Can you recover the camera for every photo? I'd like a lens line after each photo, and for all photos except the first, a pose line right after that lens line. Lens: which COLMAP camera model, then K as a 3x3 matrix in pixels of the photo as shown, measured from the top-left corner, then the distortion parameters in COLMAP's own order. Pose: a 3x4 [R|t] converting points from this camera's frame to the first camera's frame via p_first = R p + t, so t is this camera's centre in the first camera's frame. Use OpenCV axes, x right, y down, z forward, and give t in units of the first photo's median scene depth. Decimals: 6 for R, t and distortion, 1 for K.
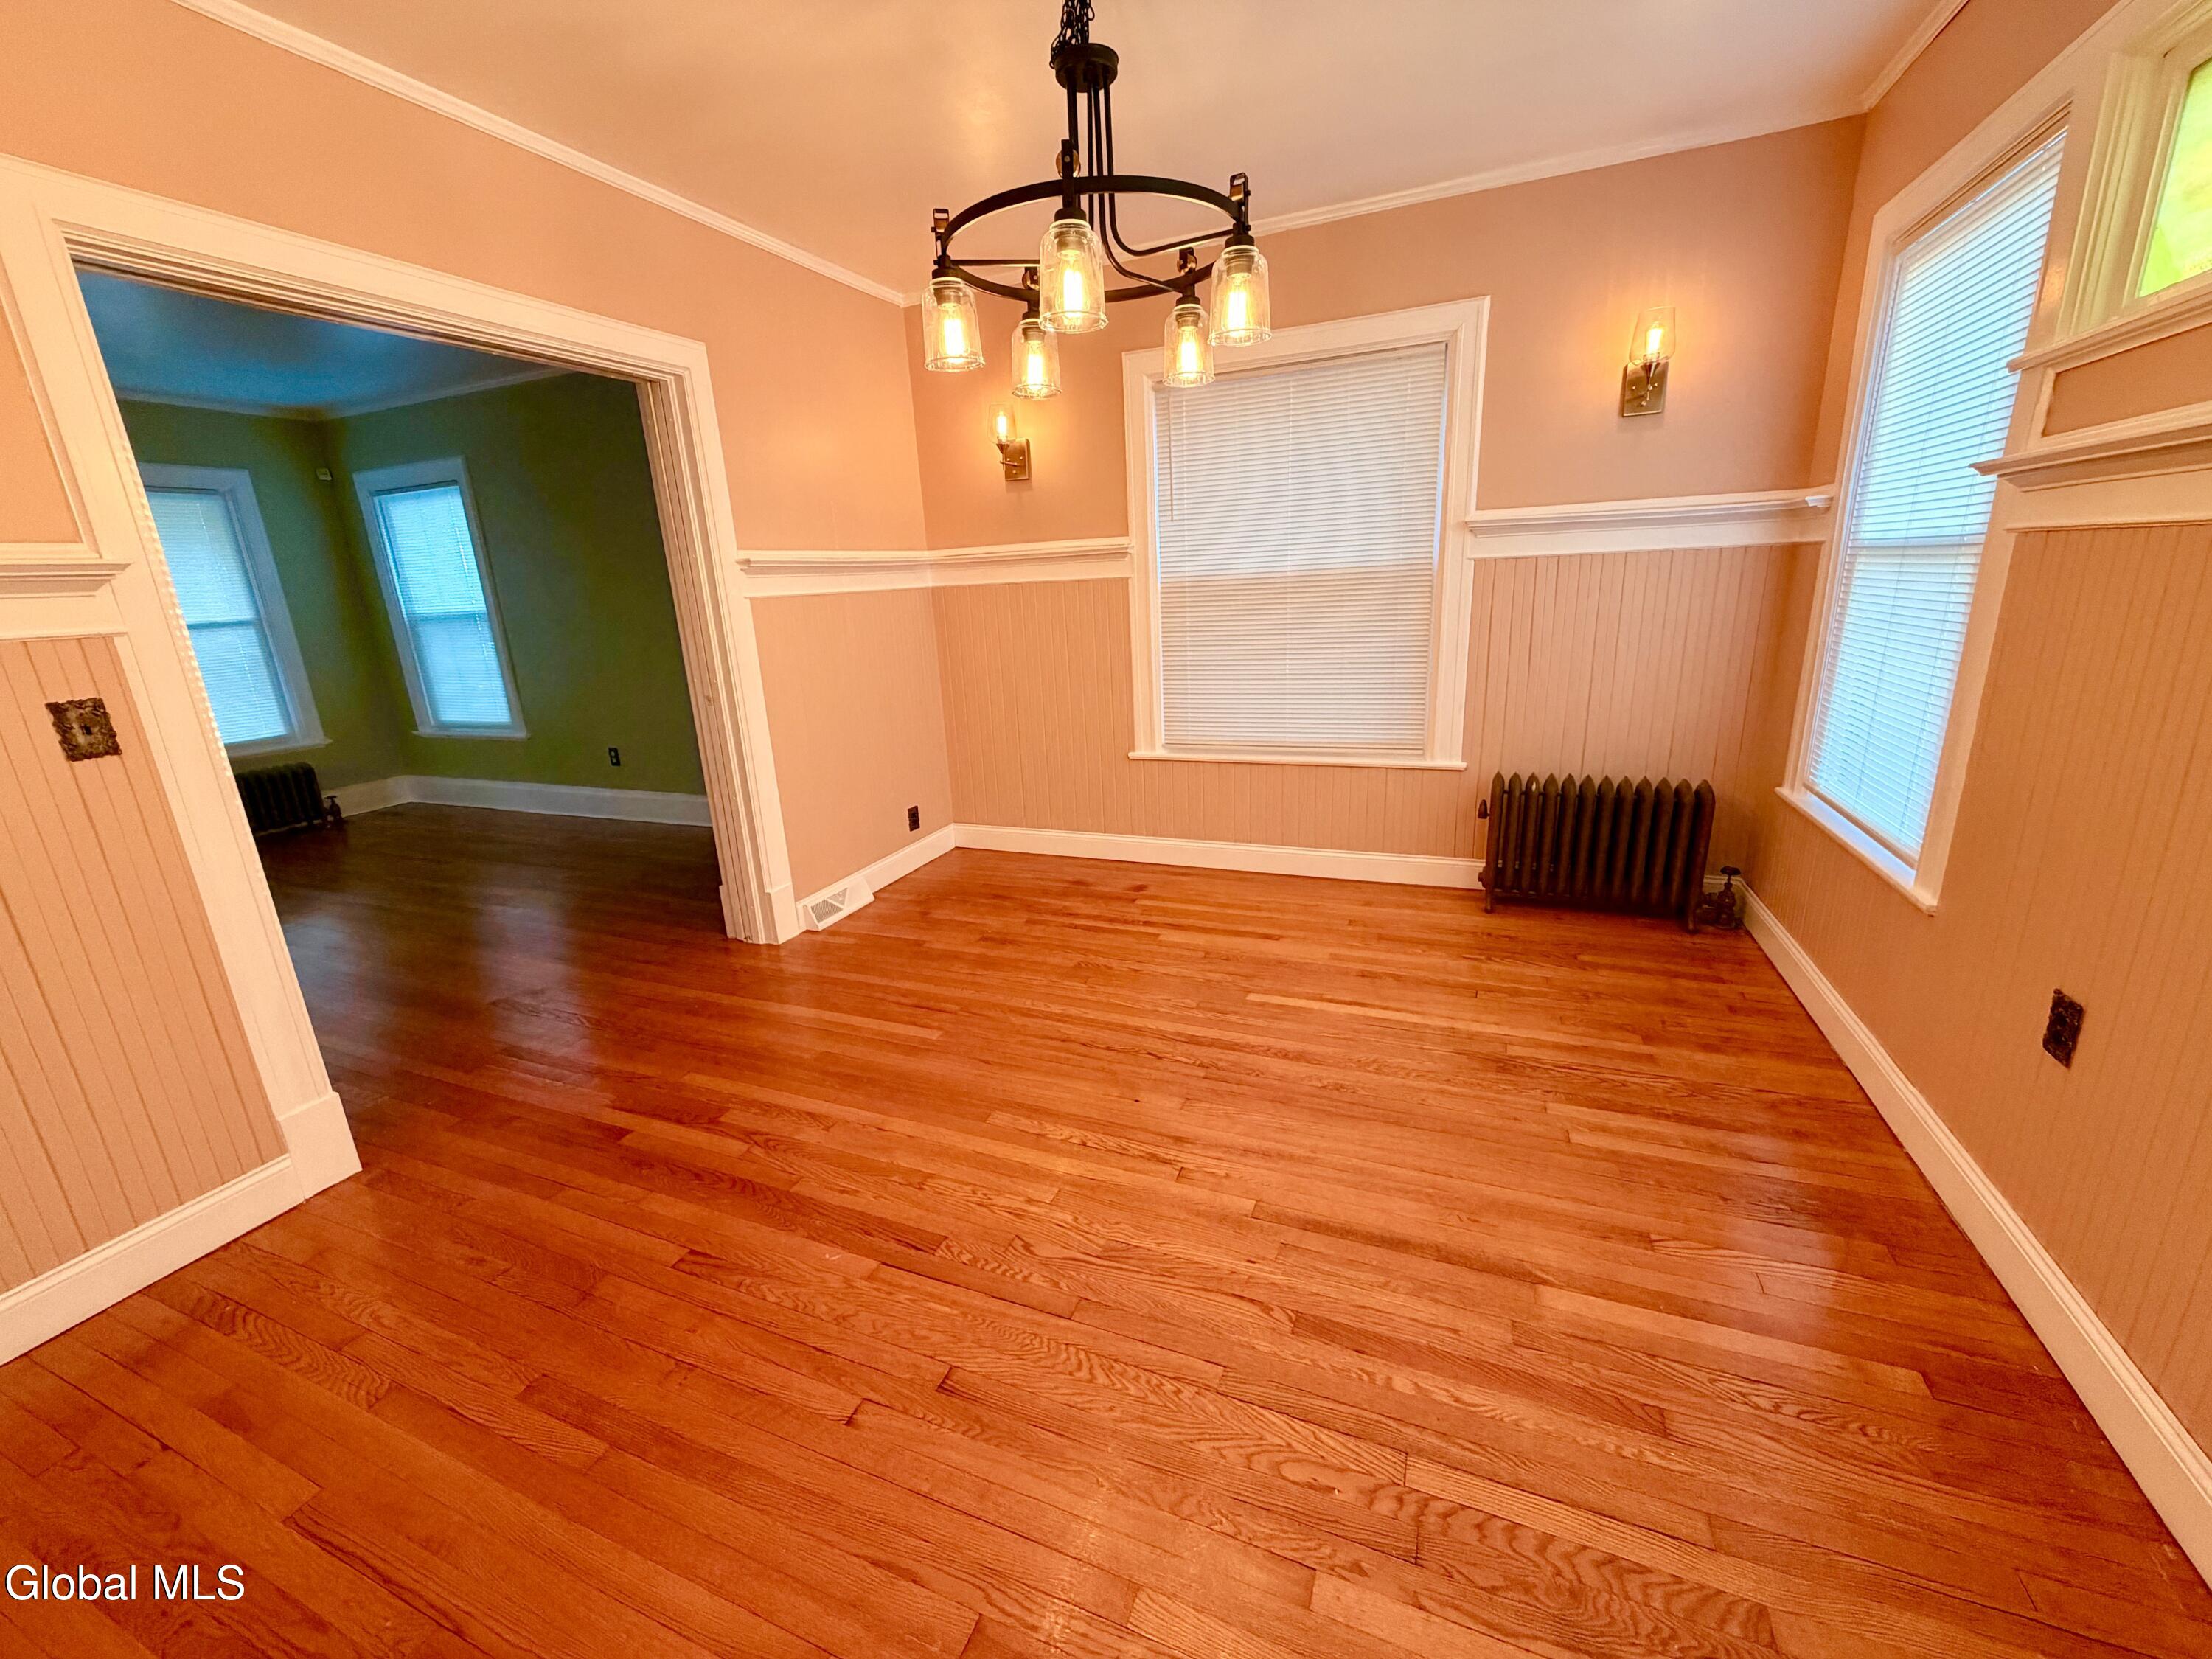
lens RADIAL K [[884.4, 0, 1100.6], [0, 884.4, 823.1], [0, 0, 1]] dist [0.001367, -0.000343]
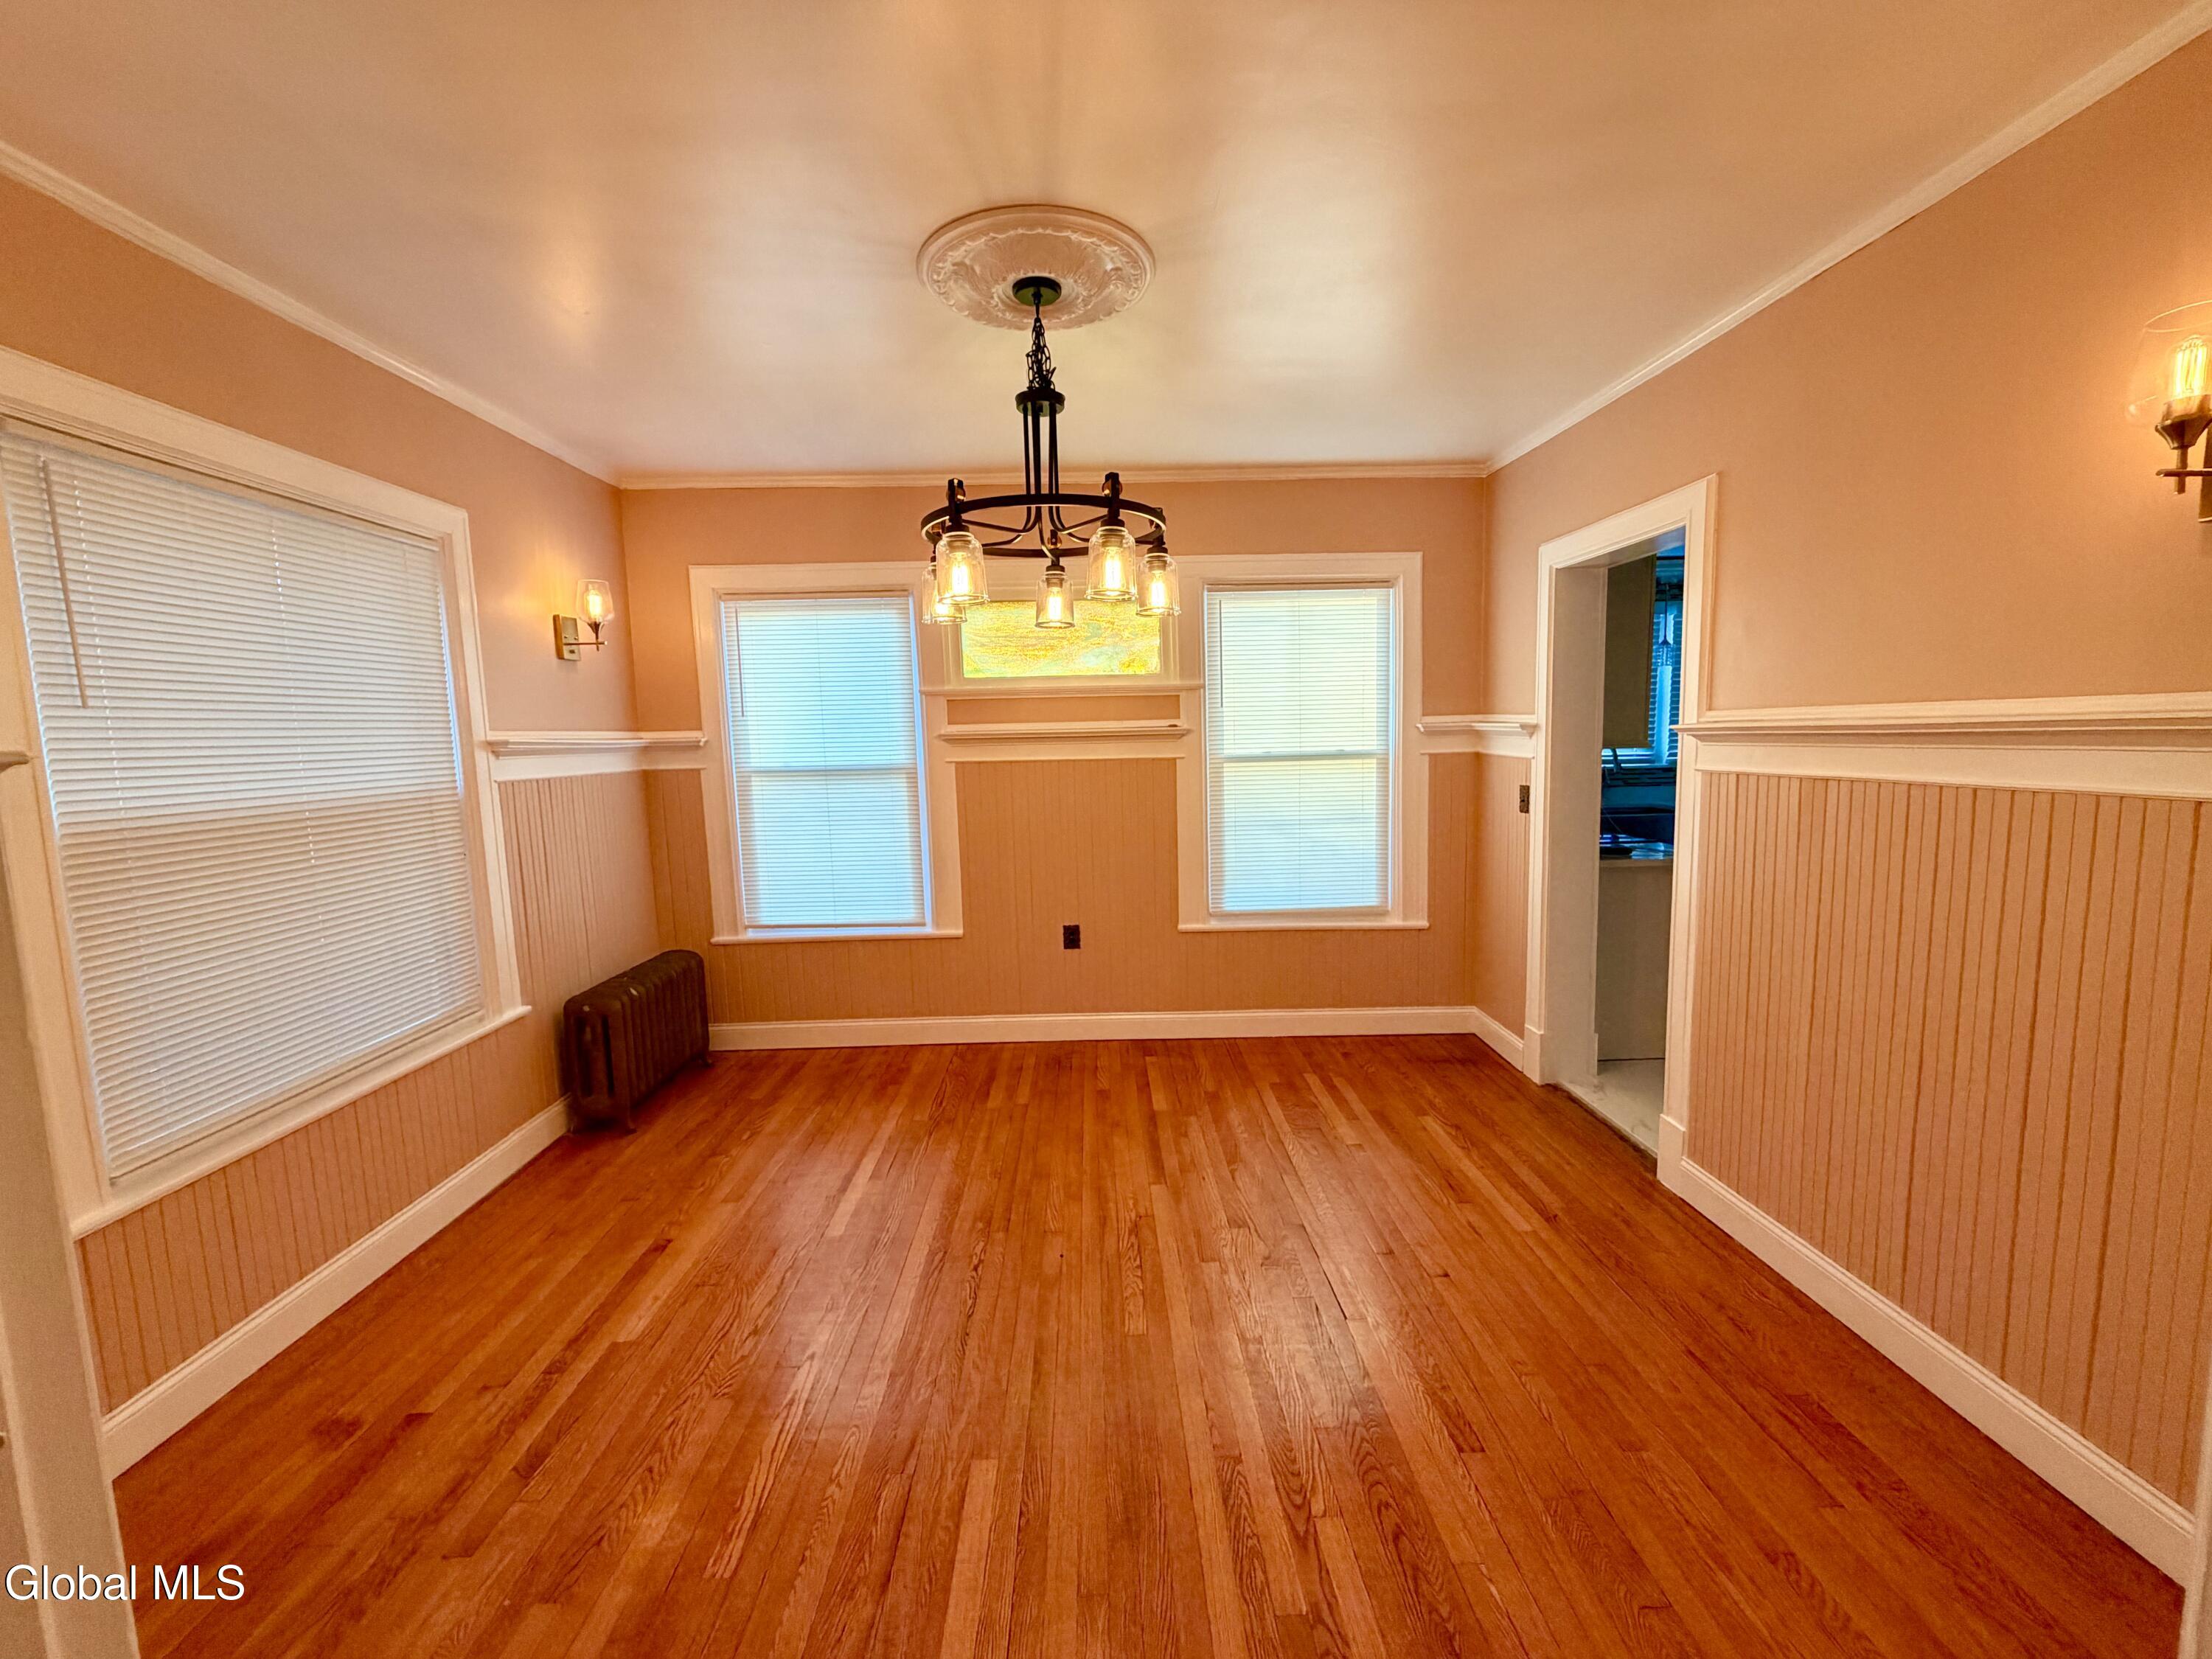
lens RADIAL K [[884.4, 0, 1094.1], [0, 884.4, 831.7], [0, 0, 1]] dist [0.001367, -0.000343]
pose [[-0.392846, -0.045057, 0.918500, -0.642667], [0.285927, 0.943309, 0.168566, -0.232259], [-0.874024, 0.328845, -0.357692, 0.818409]]
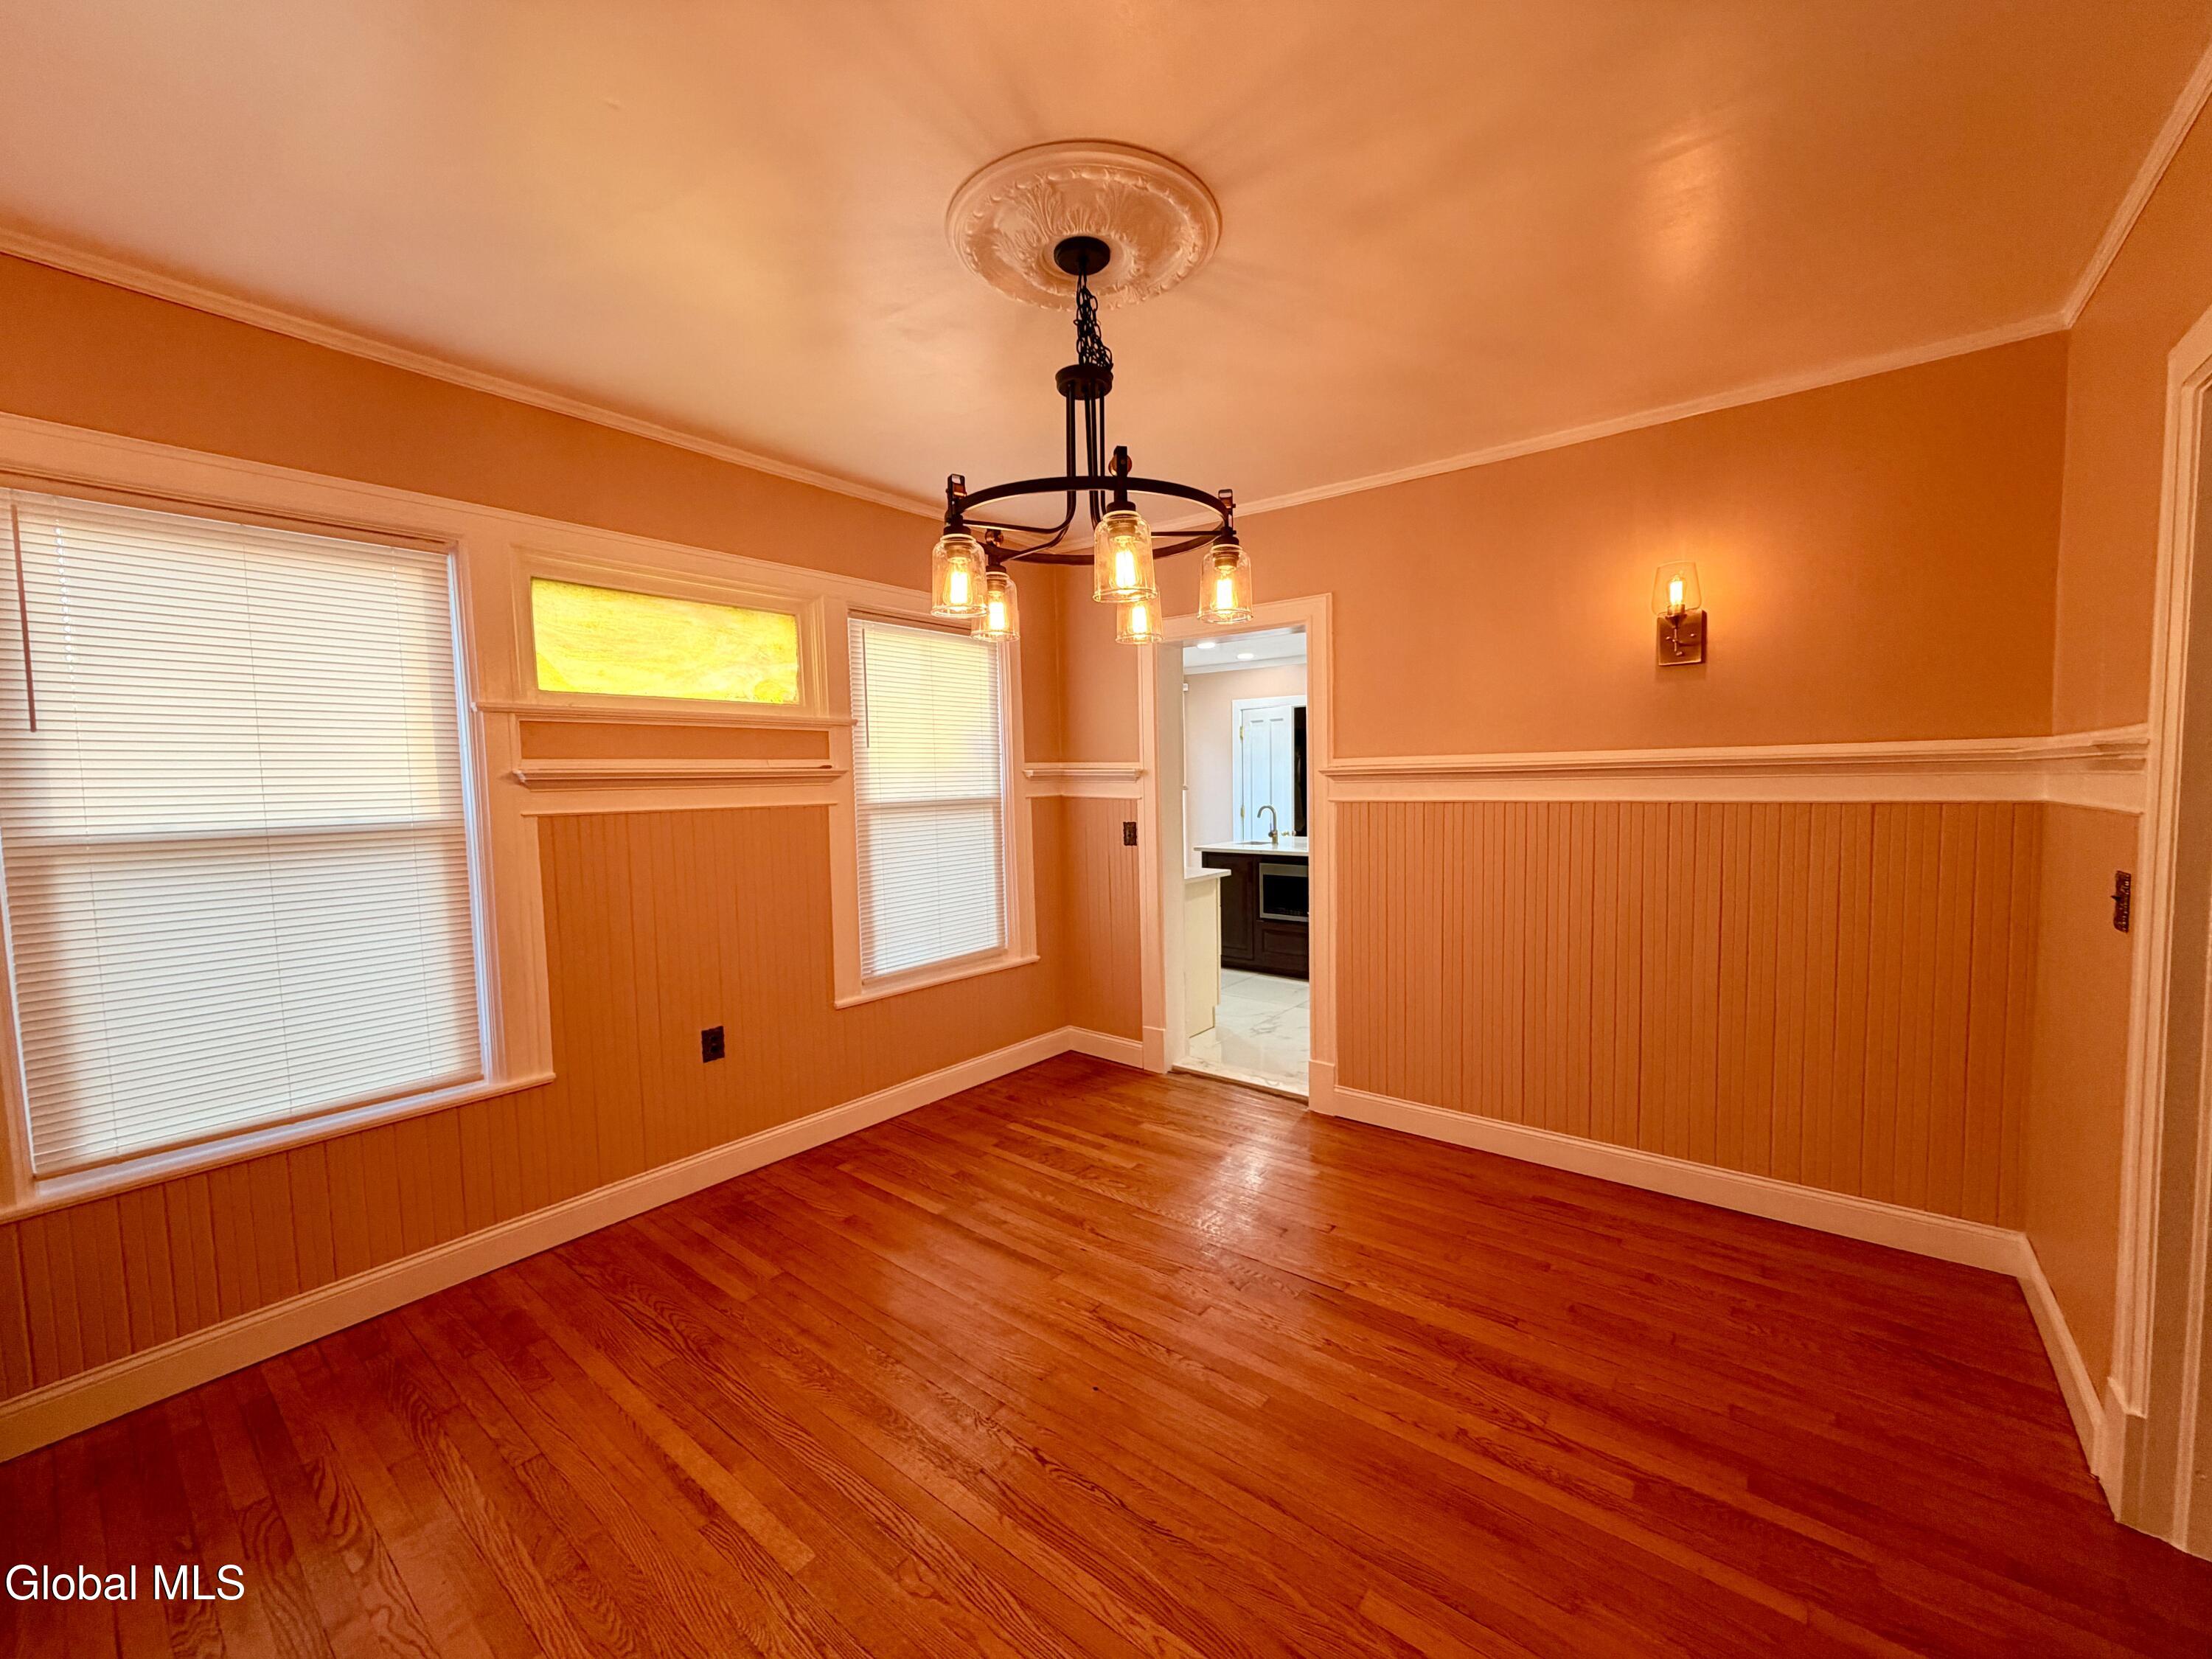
lens RADIAL K [[884.4, 0, 1103.2], [0, 884.4, 831.0], [0, 0, 1]] dist [0.001367, -0.000343]
pose [[-0.960113, 0.048155, 0.275433, -0.163641], [0.134588, 0.943027, 0.304279, -0.332469], [-0.245088, 0.329212, -0.911894, 1.124393]]
